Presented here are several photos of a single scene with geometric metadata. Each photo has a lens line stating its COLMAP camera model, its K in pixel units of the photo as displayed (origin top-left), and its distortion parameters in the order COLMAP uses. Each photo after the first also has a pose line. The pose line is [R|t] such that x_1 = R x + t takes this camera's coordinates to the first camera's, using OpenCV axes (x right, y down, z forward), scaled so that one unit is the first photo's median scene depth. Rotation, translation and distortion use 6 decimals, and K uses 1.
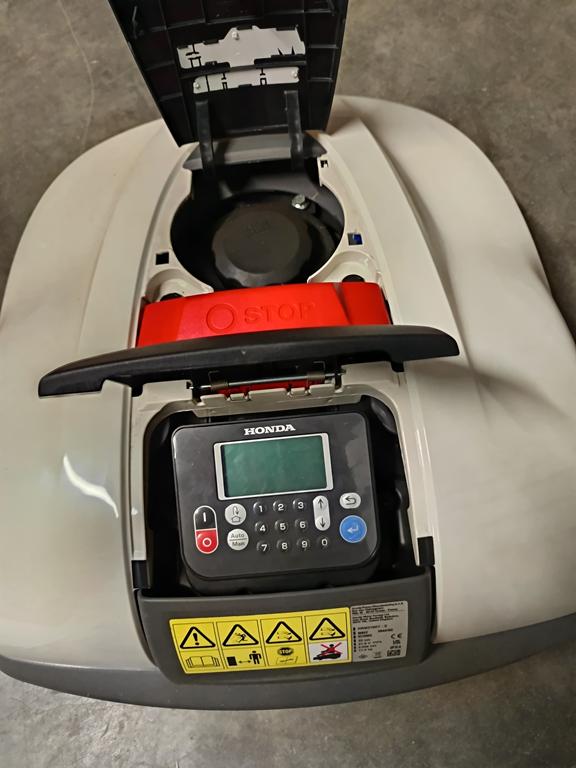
lens RADIAL K [[533.7, 0, 293.3], [0, 533.7, 385.3], [0, 0, 1]] dist [0.009960, 0.002724]
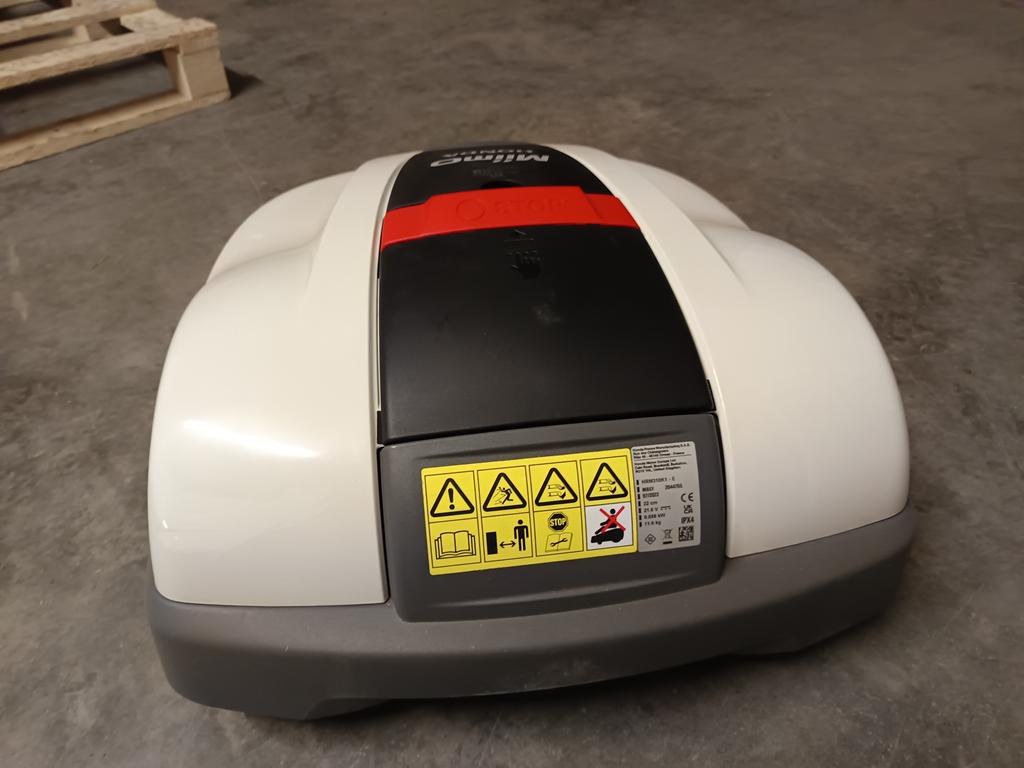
lens RADIAL K [[711.5, 0, 505.8], [0, 711.5, 383.2], [0, 0, 1]] dist [0.009960, 0.002724]
pose [[0.996096, -0.006226, 0.088053, -0.190746], [0.045522, 0.890868, -0.451976, 0.803867], [-0.075629, 0.454220, 0.887674, -0.060872]]
